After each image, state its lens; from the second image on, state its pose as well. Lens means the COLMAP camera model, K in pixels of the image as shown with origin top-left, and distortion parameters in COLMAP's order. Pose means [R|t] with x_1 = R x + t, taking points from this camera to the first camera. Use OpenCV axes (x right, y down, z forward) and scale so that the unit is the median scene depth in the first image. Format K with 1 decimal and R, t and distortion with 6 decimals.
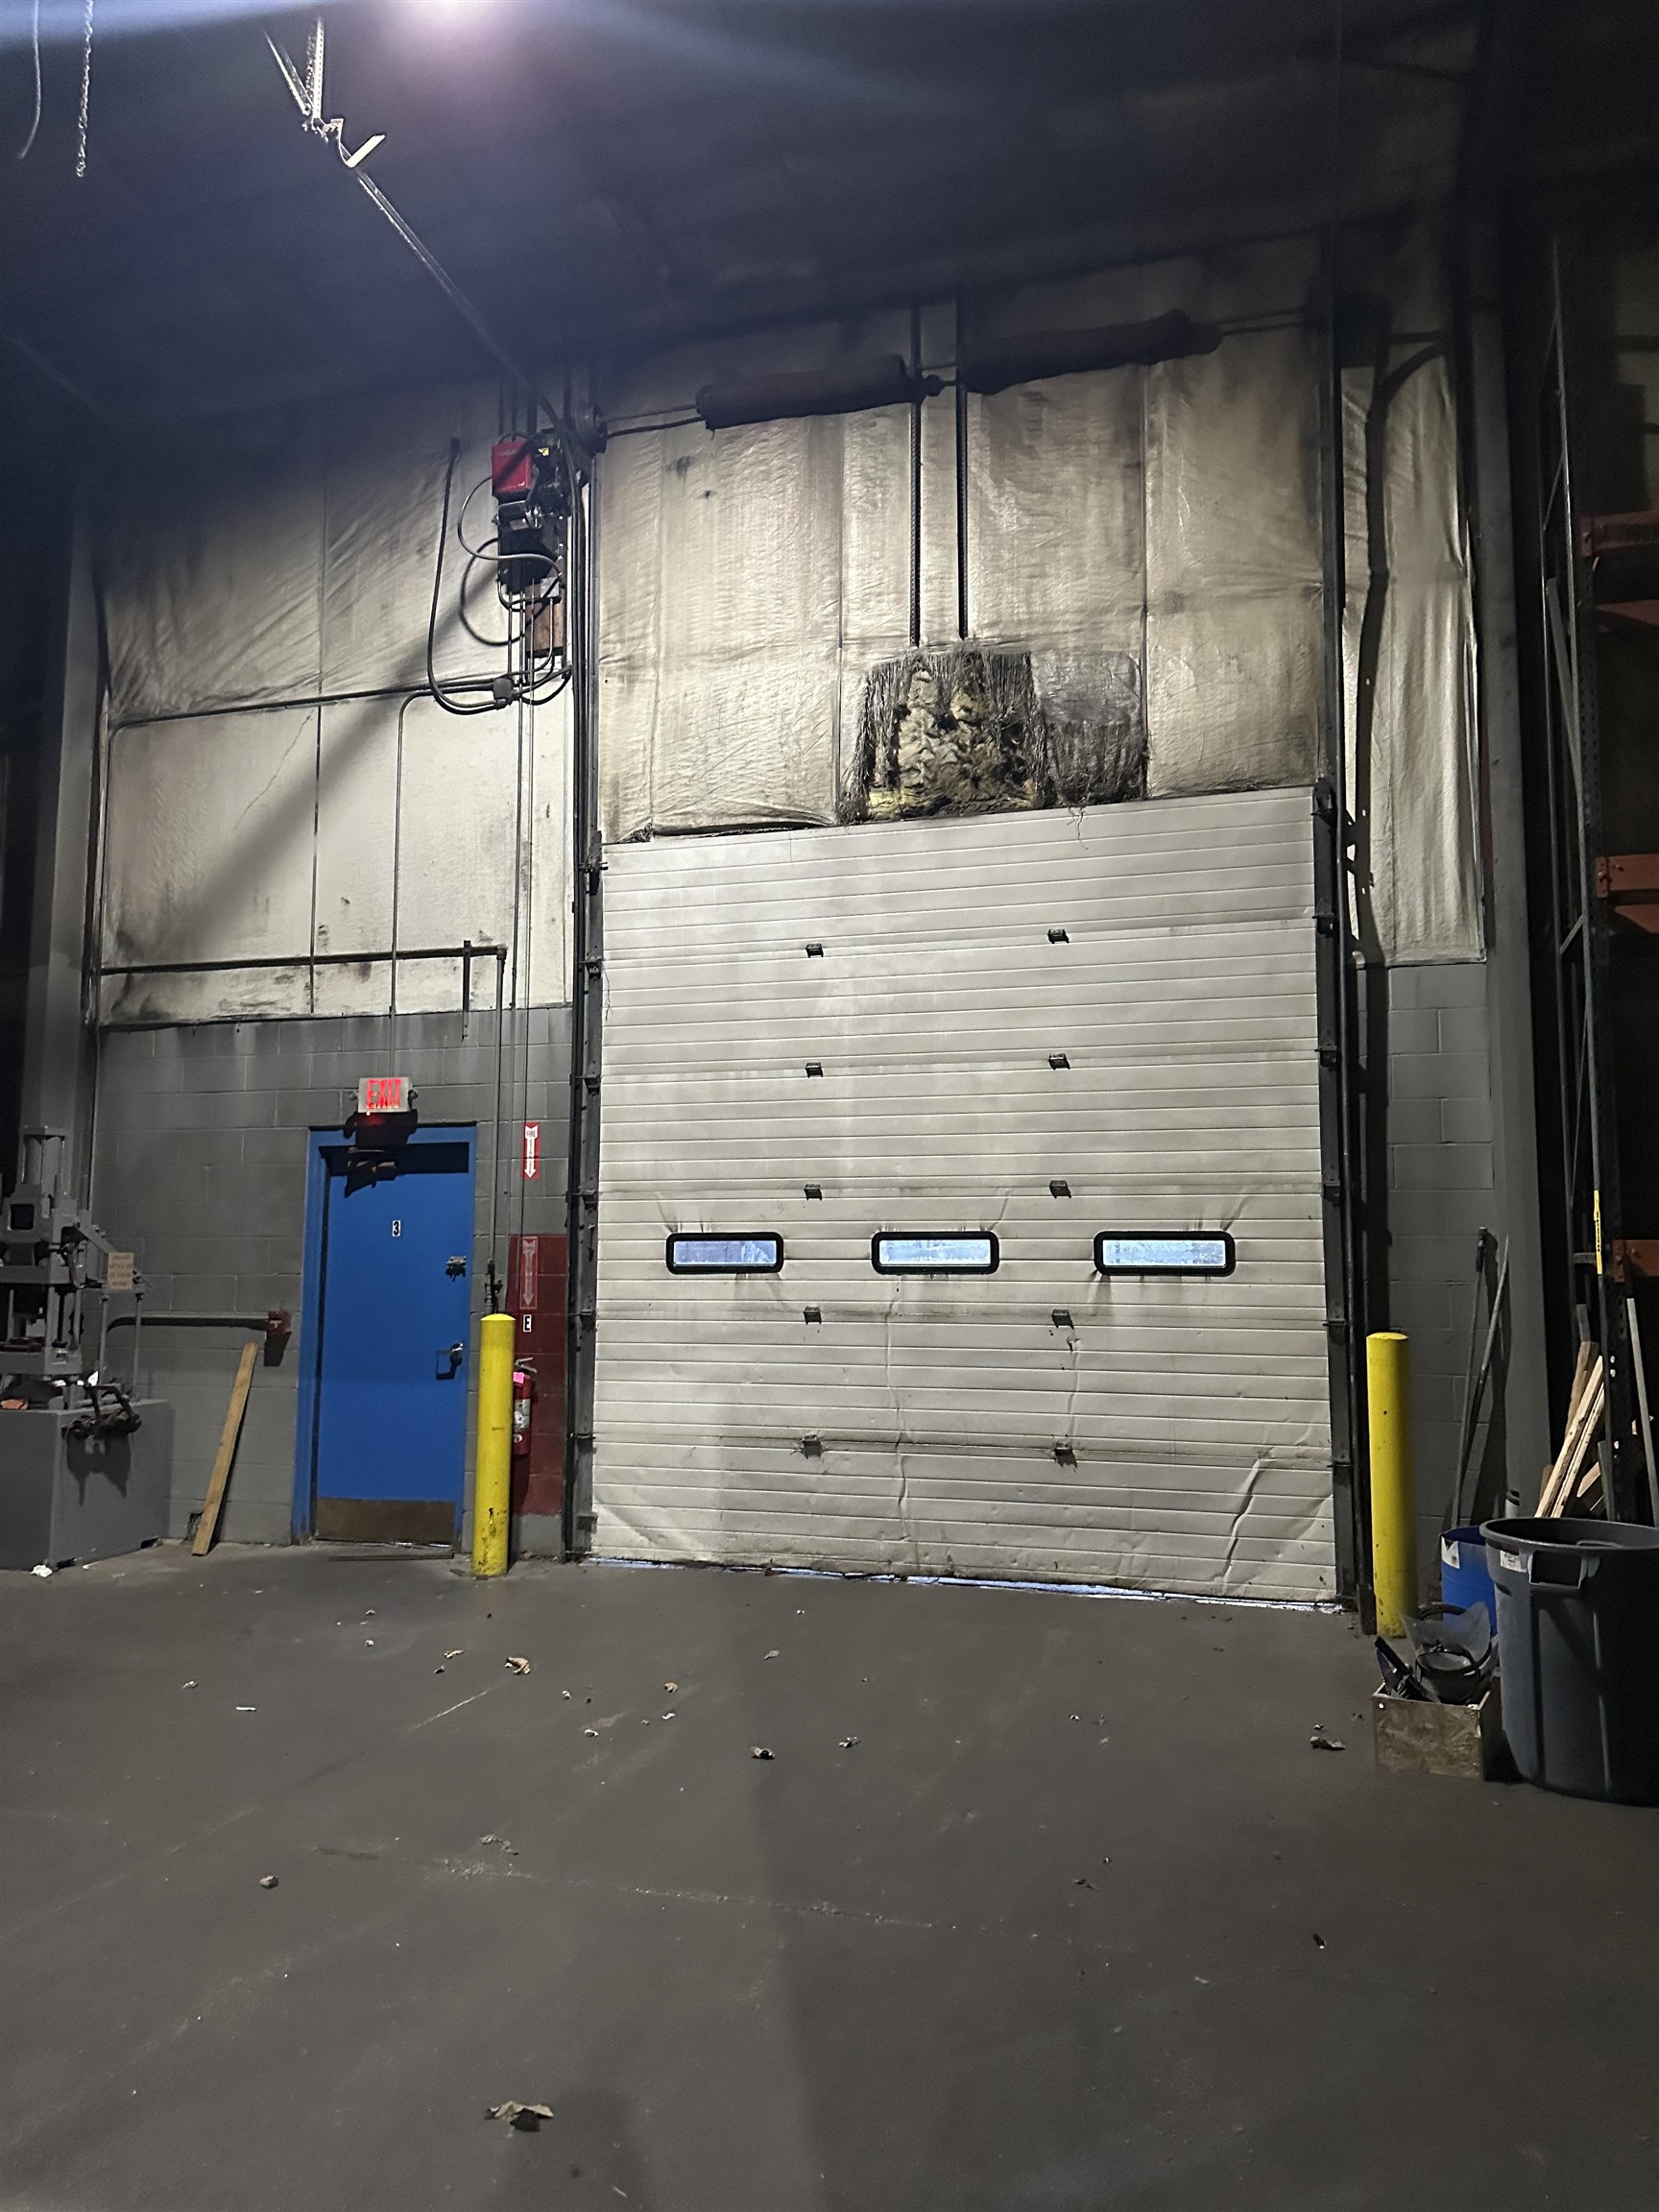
lens RADIAL K [[1533.3, 0, 829.5], [0, 1533.3, 1106.0], [0, 0, 1]] dist [0.176709, -0.338726]
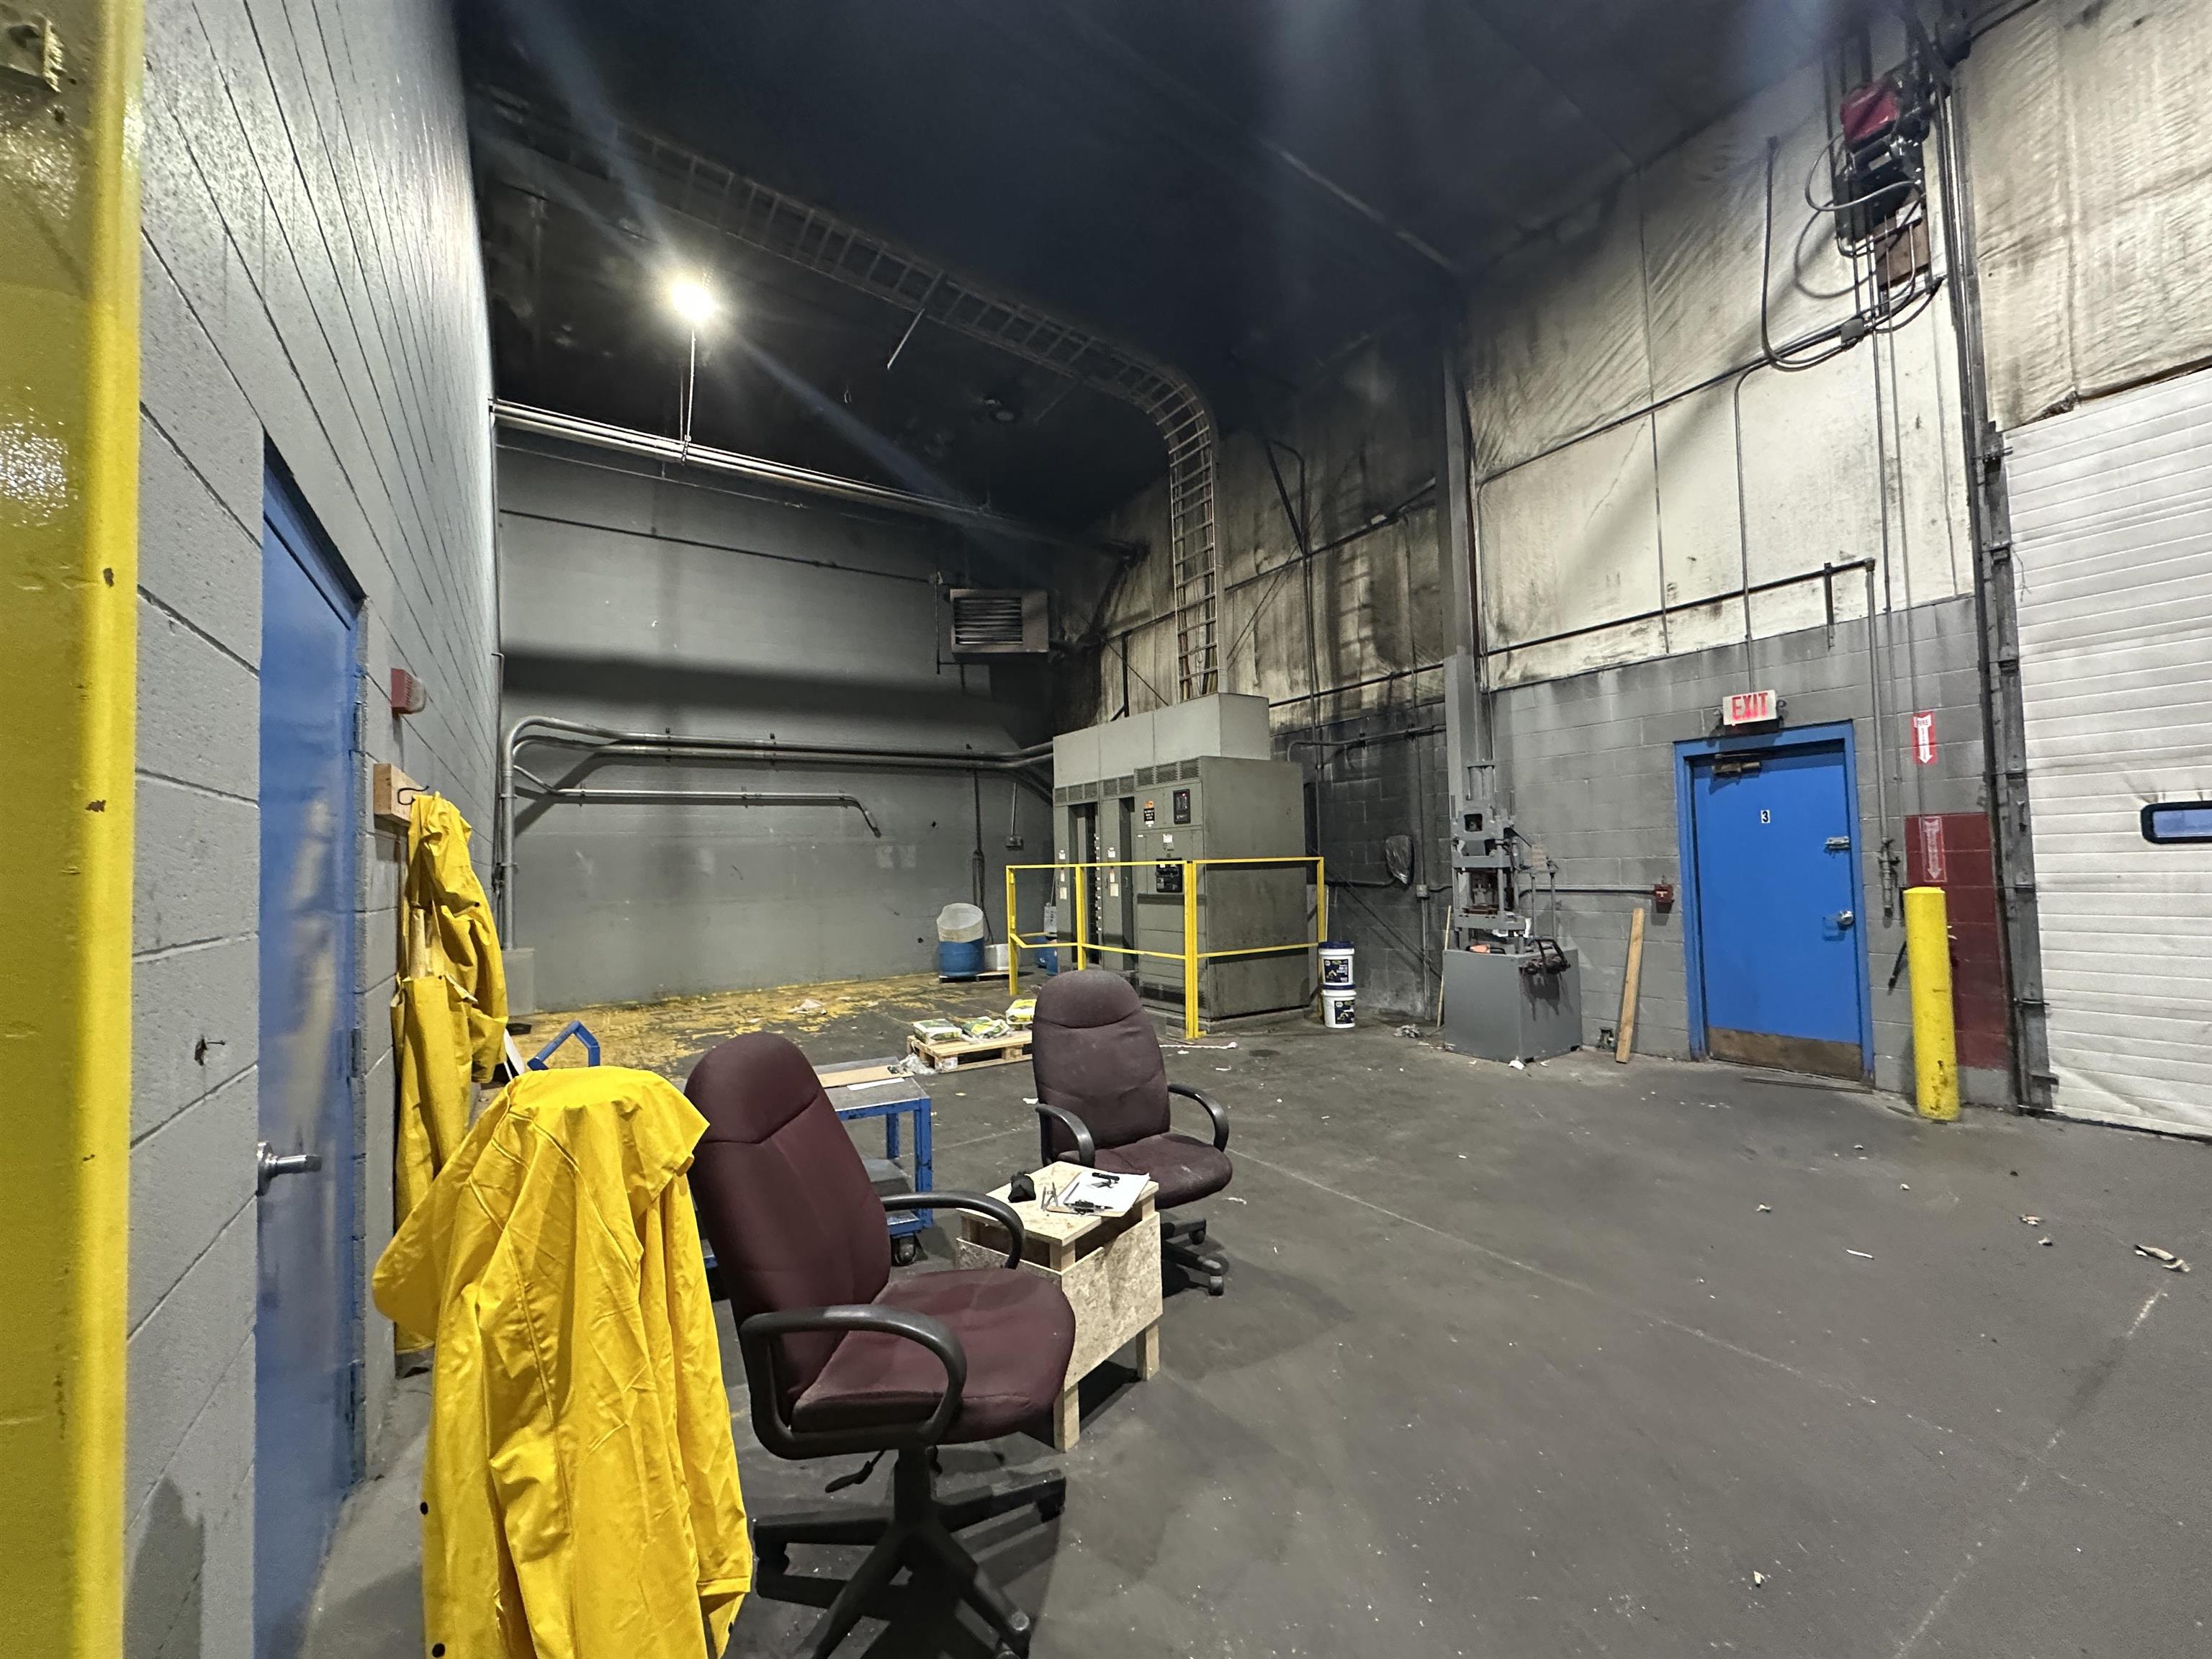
lens RADIAL K [[896.9, 0, 1106.0], [0, 896.9, 829.5], [0, 0, 1]] dist [0.006068, 0.000421]
pose [[0.753805, -0.051024, -0.655114, -0.217259], [0.098713, 0.994460, 0.036130, 0.013093], [0.649641, -0.091903, 0.754666, 0.137446]]
